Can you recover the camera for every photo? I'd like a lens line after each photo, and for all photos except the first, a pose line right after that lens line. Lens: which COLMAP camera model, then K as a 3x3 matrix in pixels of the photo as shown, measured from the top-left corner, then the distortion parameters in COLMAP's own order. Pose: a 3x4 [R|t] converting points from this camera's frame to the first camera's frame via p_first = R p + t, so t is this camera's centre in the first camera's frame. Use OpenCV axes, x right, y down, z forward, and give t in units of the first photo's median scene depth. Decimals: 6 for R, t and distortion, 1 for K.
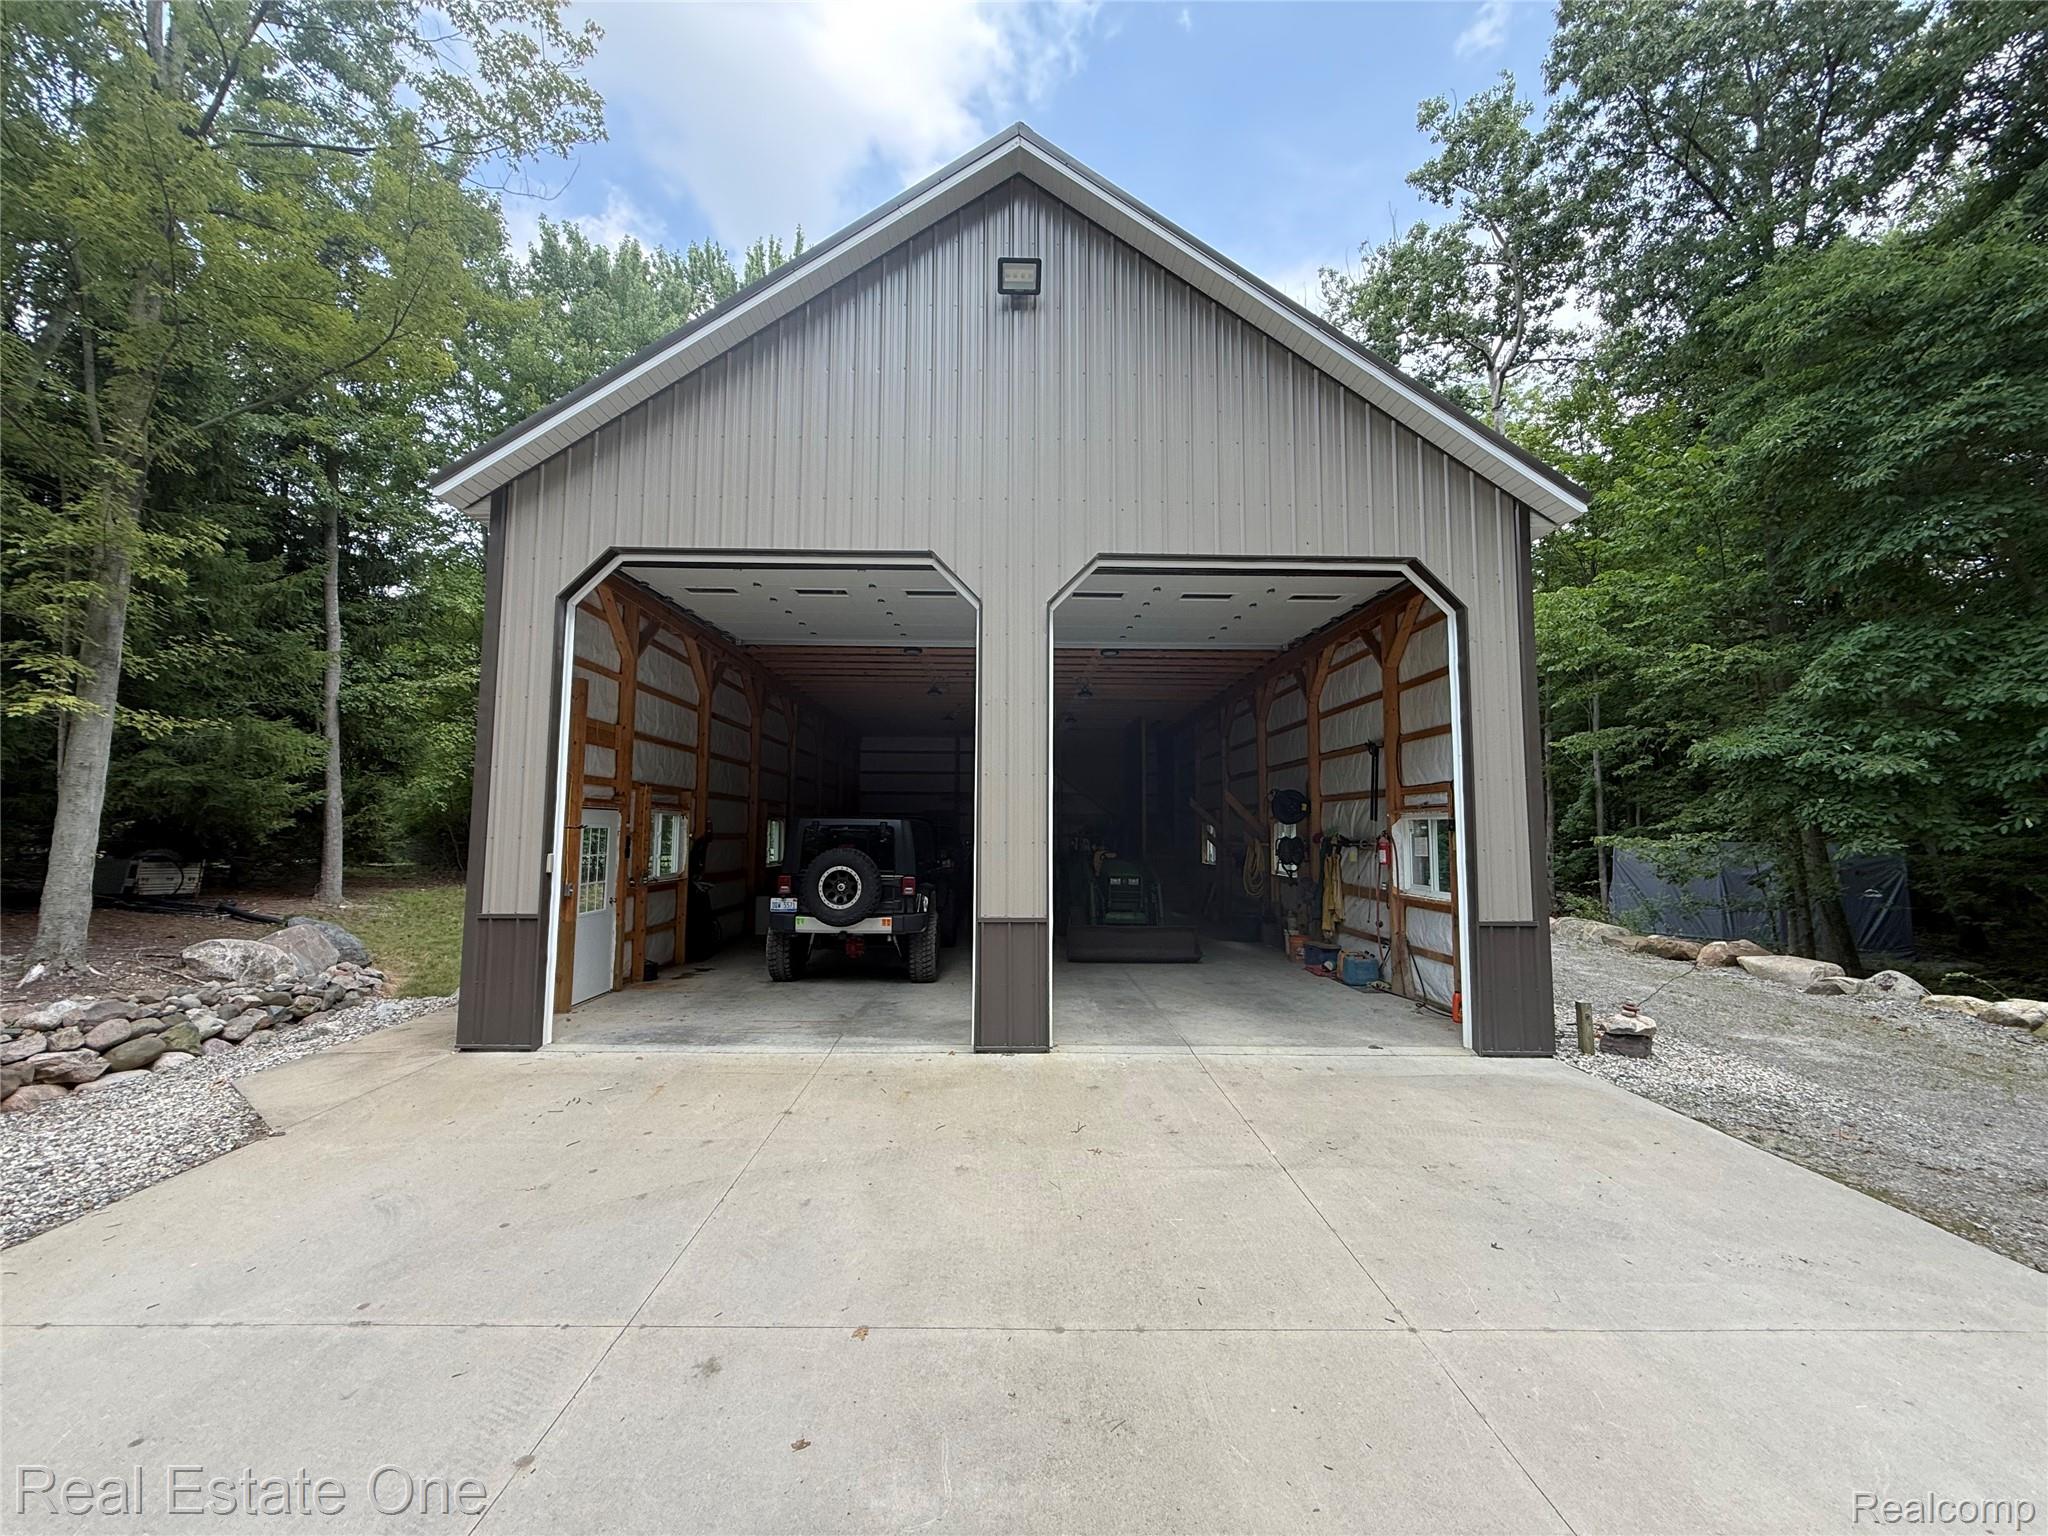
lens RADIAL K [[815.0, 0, 1024.0], [0, 815.0, 768.0], [0, 0, 1]] dist [-0.000910, -0.000221]
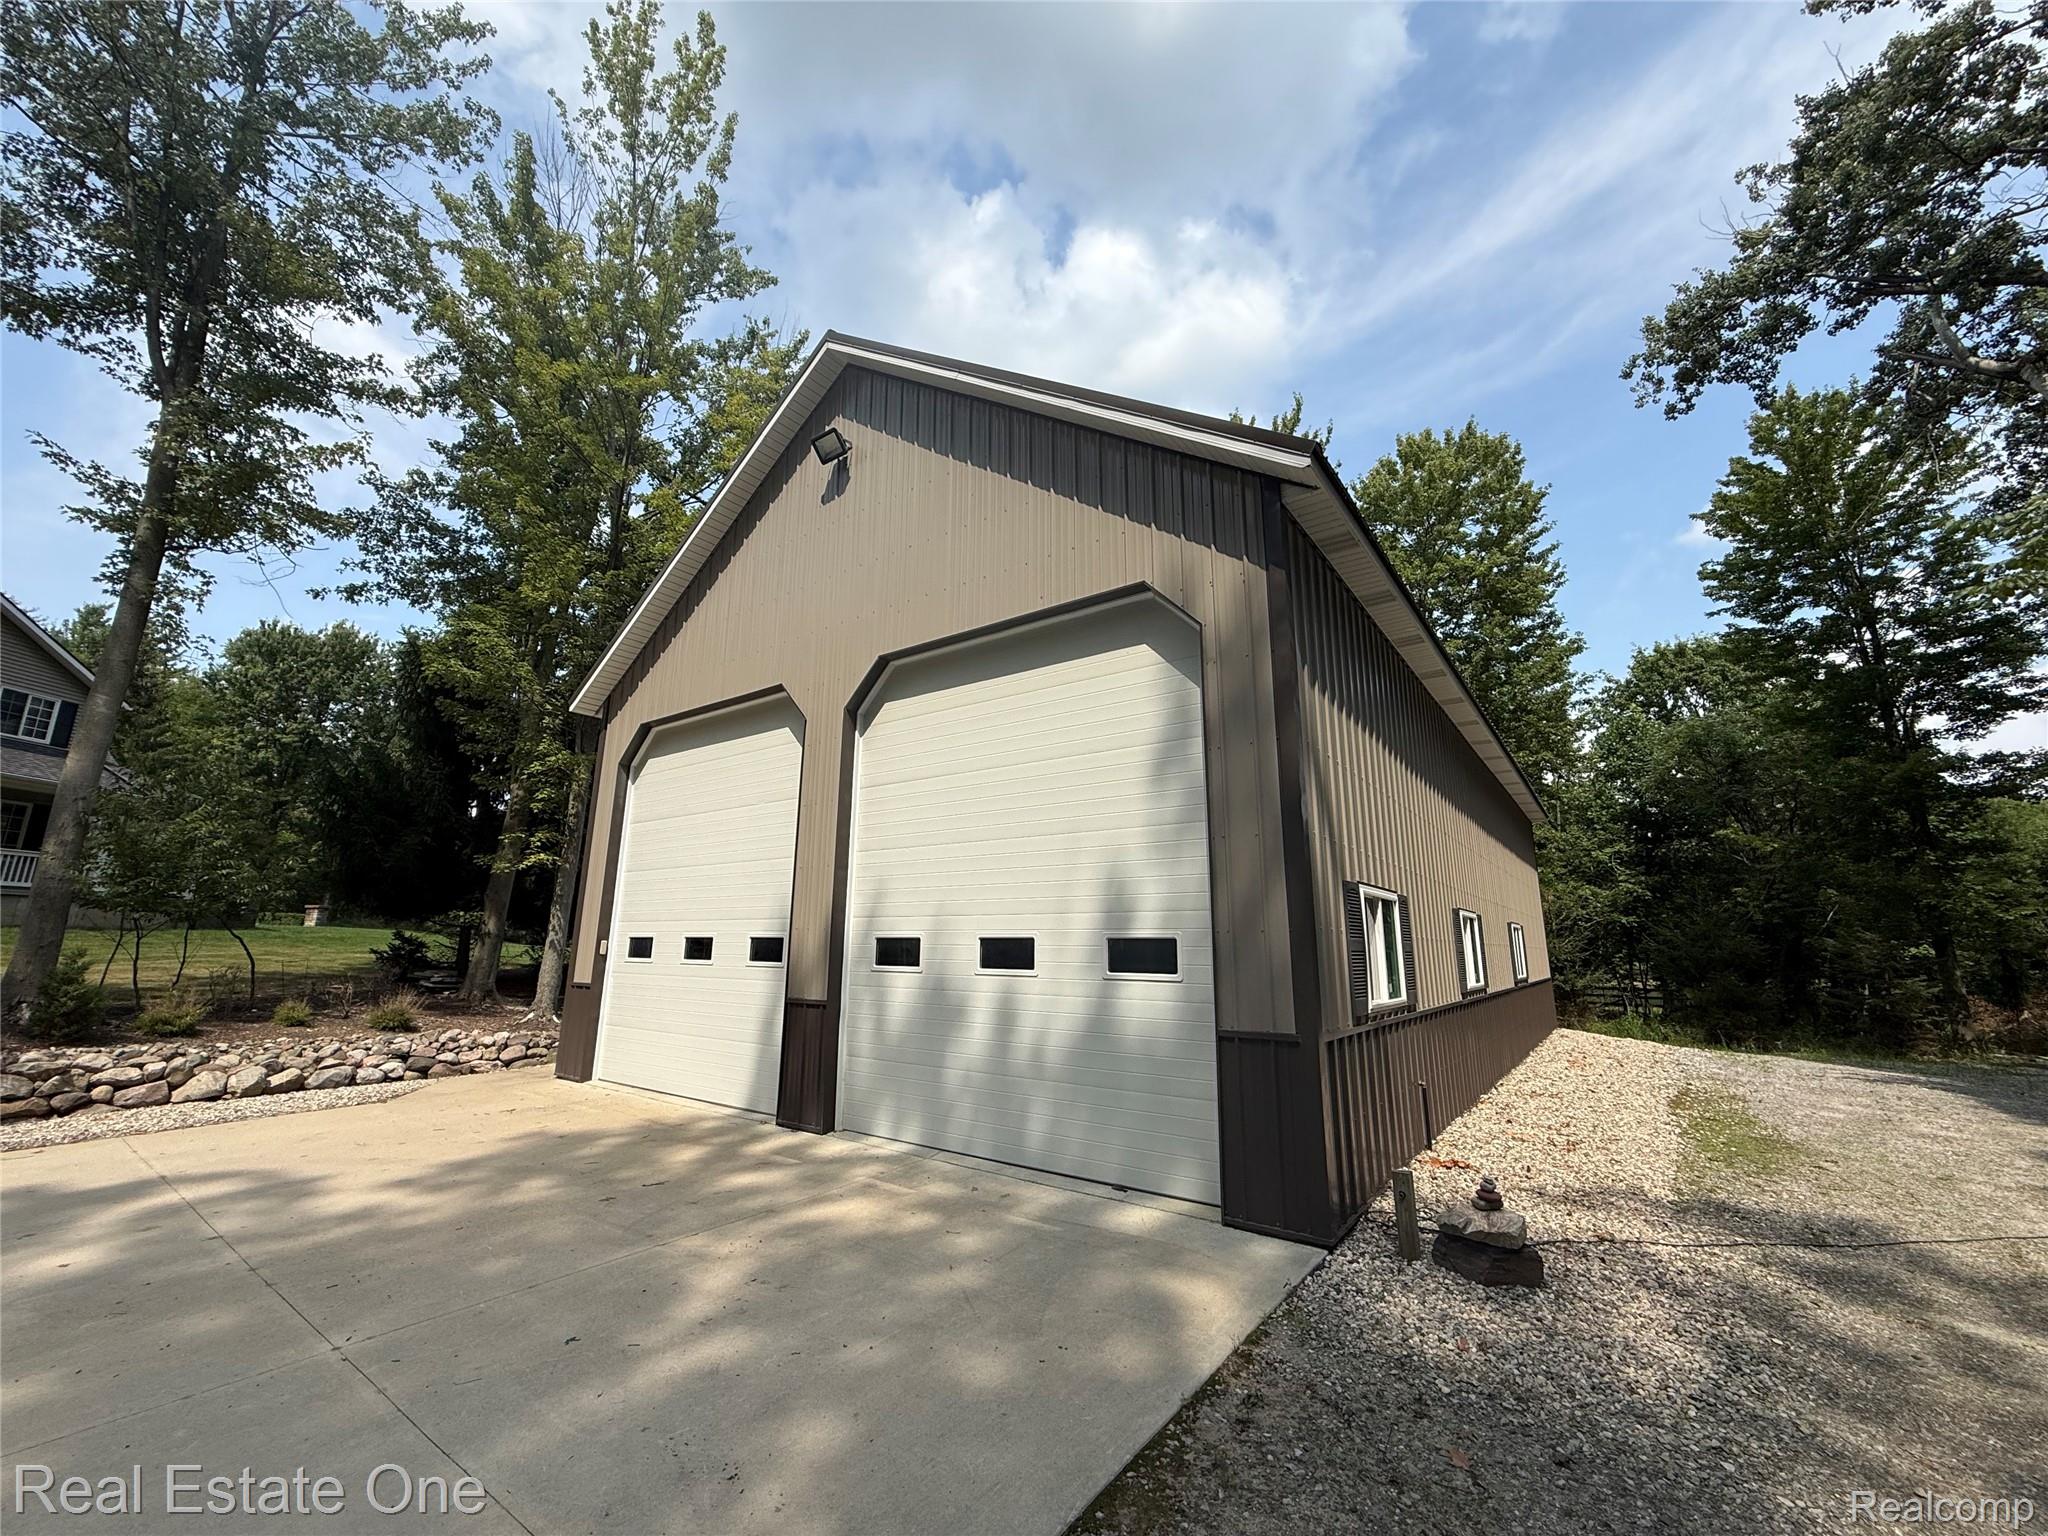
lens RADIAL K [[815.0, 0, 1024.0], [0, 815.0, 768.0], [0, 0, 1]] dist [-0.000910, -0.000221]
pose [[0.795197, -0.128708, -0.592534, 1.129282], [0.045269, 0.987087, -0.153658, 0.072663], [0.604659, 0.095365, 0.790754, 0.354411]]
